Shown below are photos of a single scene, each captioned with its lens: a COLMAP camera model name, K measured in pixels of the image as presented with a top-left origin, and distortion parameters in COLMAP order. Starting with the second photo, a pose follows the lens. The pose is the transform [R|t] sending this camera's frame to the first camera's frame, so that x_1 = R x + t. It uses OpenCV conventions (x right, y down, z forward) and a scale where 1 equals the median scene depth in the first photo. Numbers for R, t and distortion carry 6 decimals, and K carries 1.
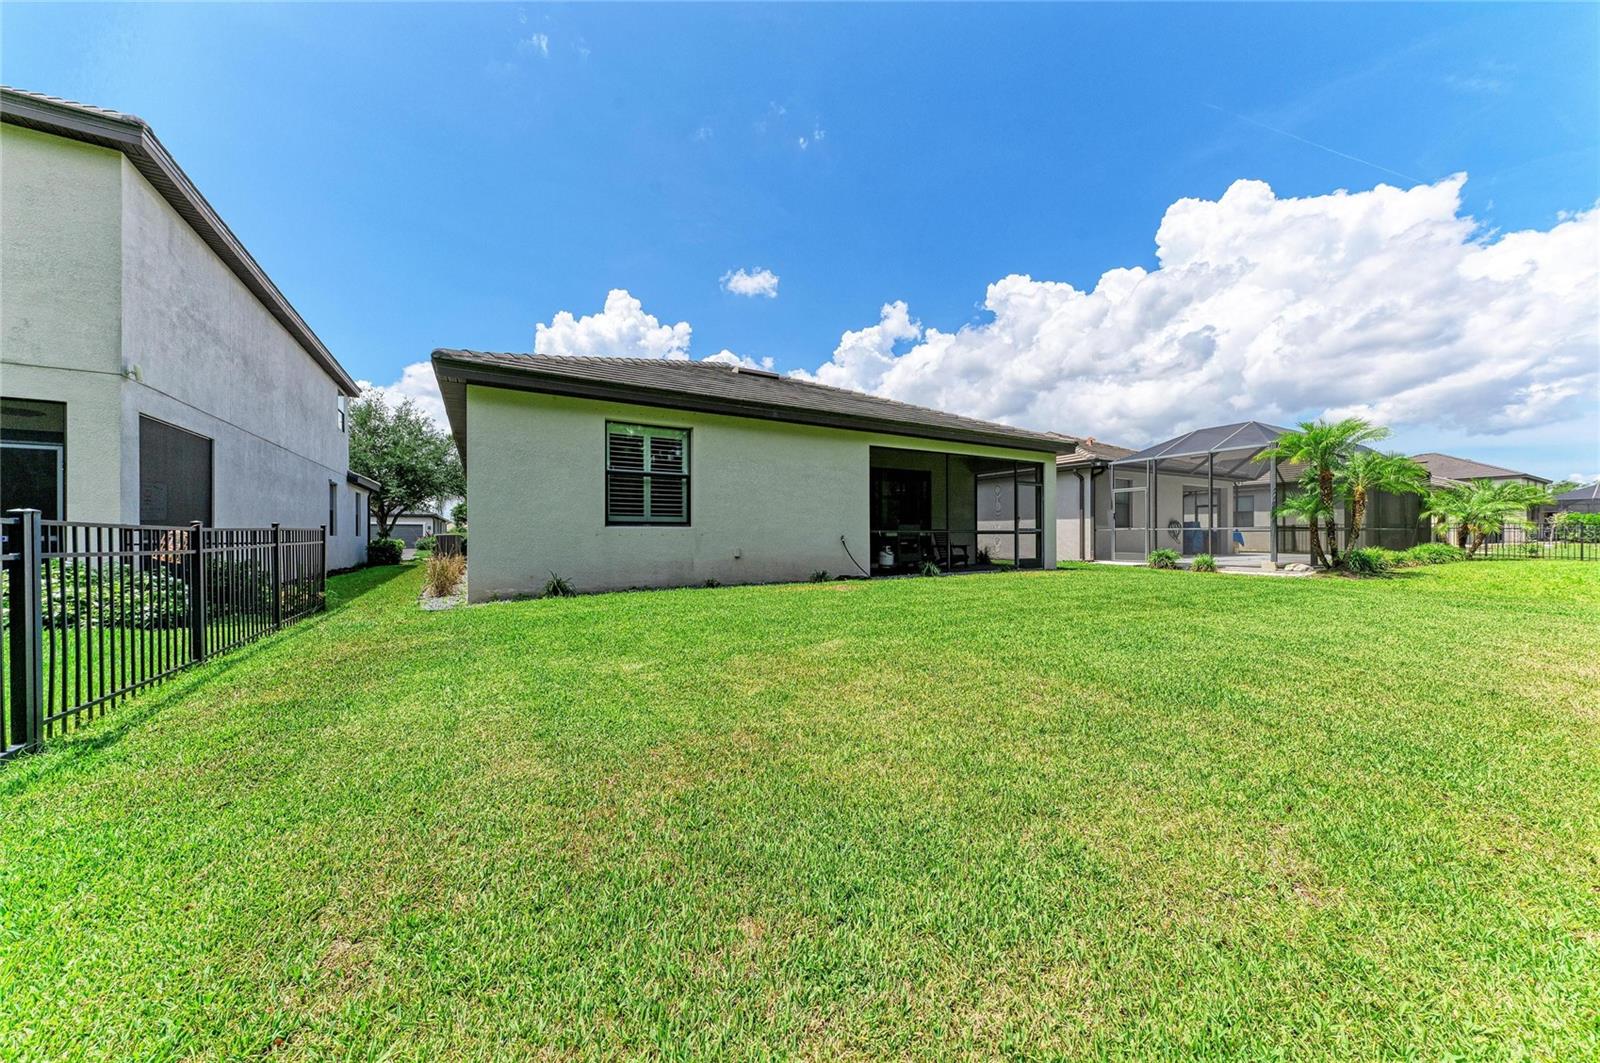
lens RADIAL K [[543.7, 0, 800.0], [0, 543.7, 531.5], [0, 0, 1]] dist [0.010507, -0.000173]
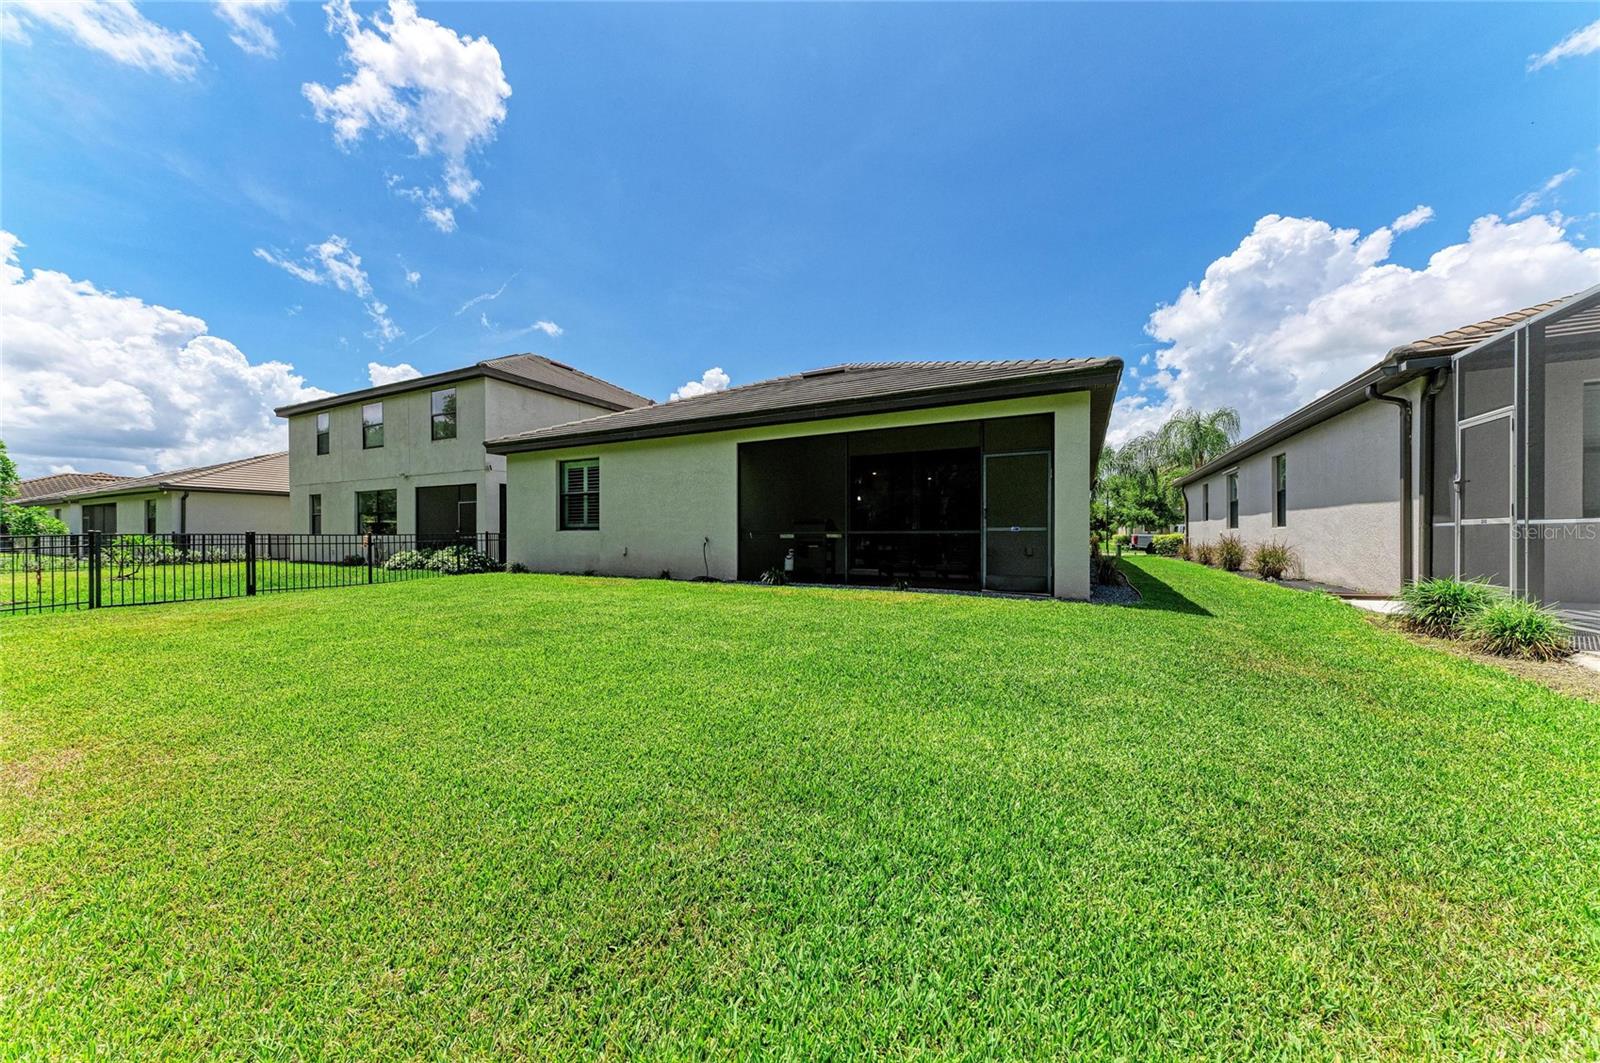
lens RADIAL K [[543.7, 0, 800.0], [0, 543.7, 531.5], [0, 0, 1]] dist [0.010507, -0.000173]
pose [[0.531453, -0.004333, -0.847077, 1.093976], [0.006086, 0.999981, -0.001297, -0.000724], [0.847066, -0.004466, 0.531469, 0.638807]]
